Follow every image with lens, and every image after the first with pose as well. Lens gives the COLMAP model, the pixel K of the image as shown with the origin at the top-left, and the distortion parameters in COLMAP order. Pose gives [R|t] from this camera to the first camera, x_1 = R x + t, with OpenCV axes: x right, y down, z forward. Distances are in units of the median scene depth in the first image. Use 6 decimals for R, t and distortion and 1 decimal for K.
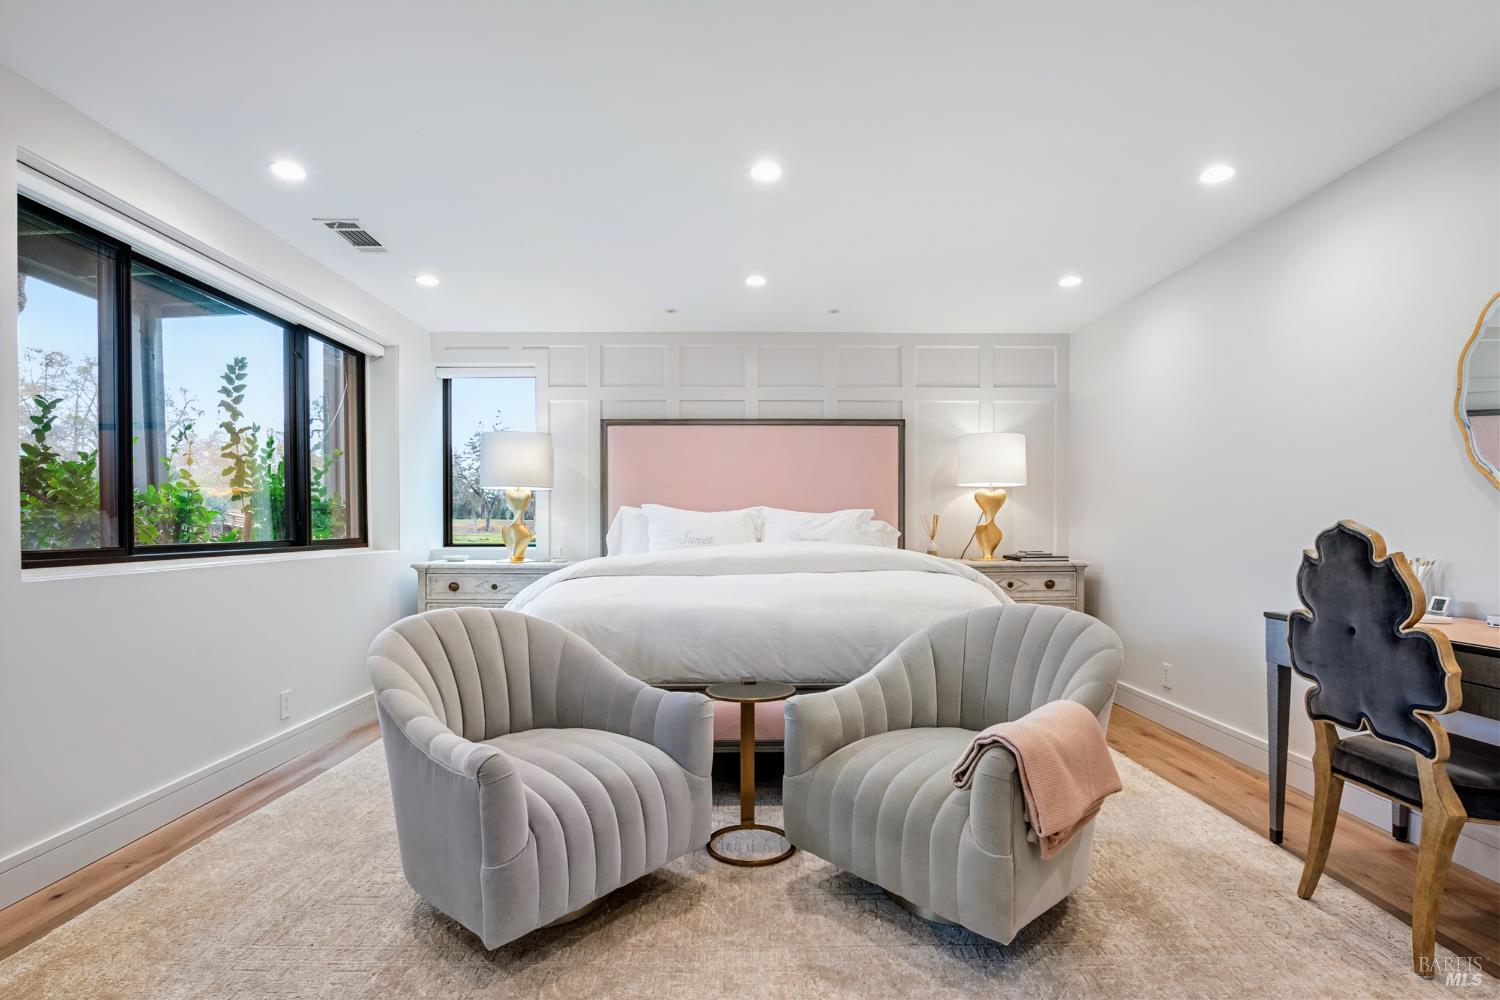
lens RADIAL K [[719.9, 0, 746.3], [0, 719.9, 535.8], [0, 0, 1]] dist [-0.024084, 0.000282]
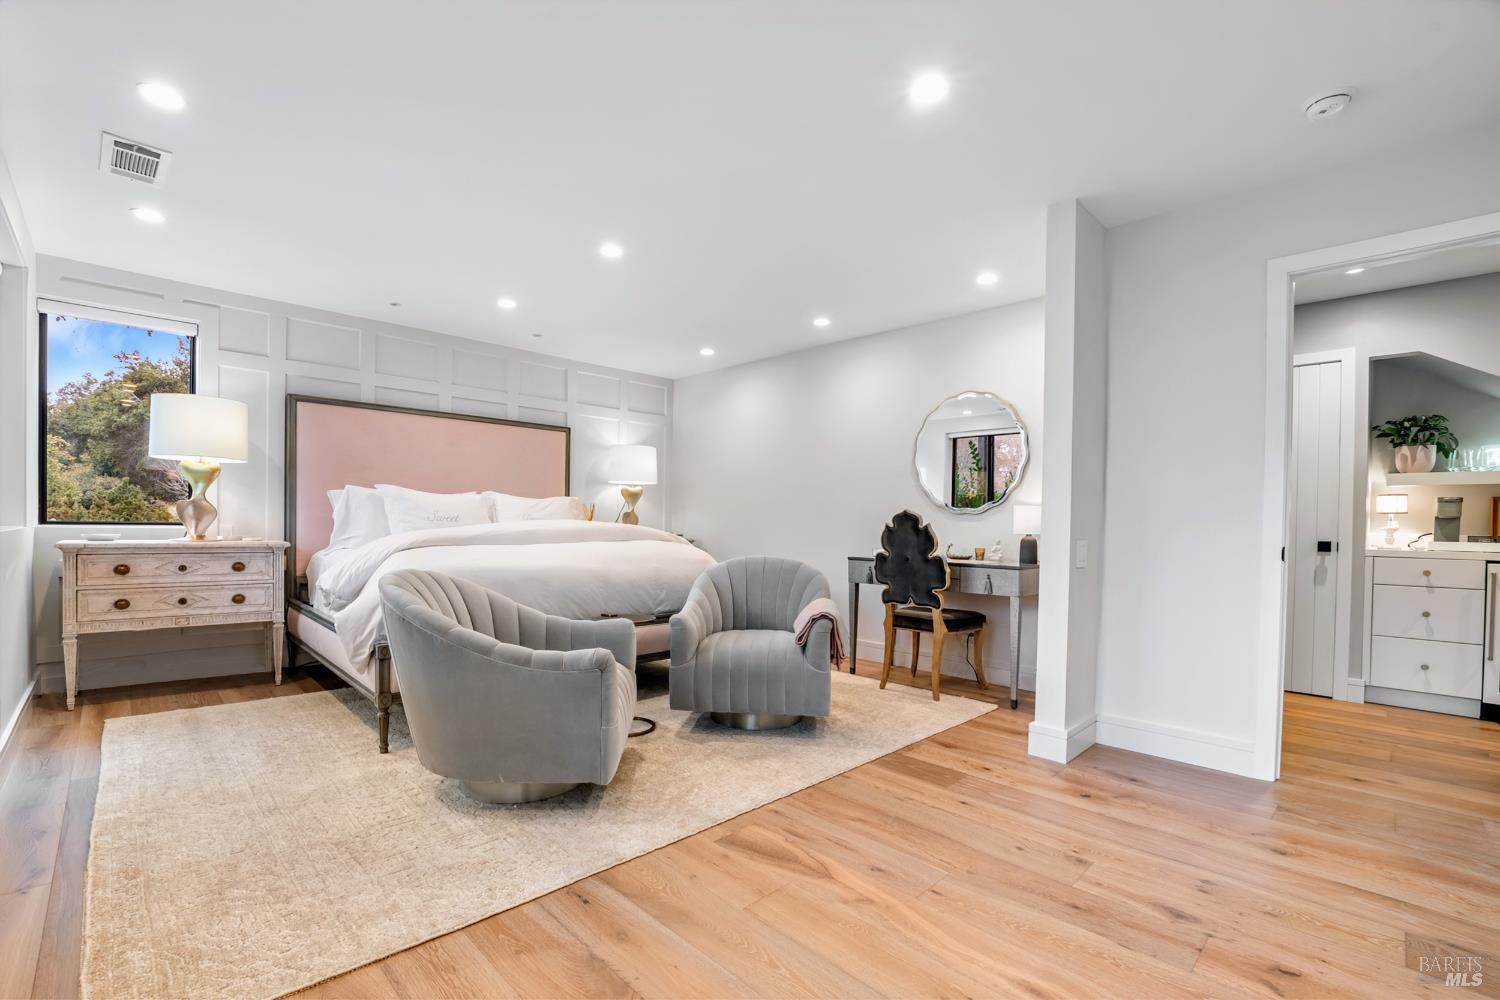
lens RADIAL K [[662.8, 0, 743.2], [0, 662.8, 535.1], [0, 0, 1]] dist [-0.035676, 0.006280]
pose [[0.723163, -0.000086, 0.690678, -0.659296], [-0.006353, 0.999957, 0.006777, 0.032864], [-0.690649, -0.009289, 0.723131, -0.104402]]
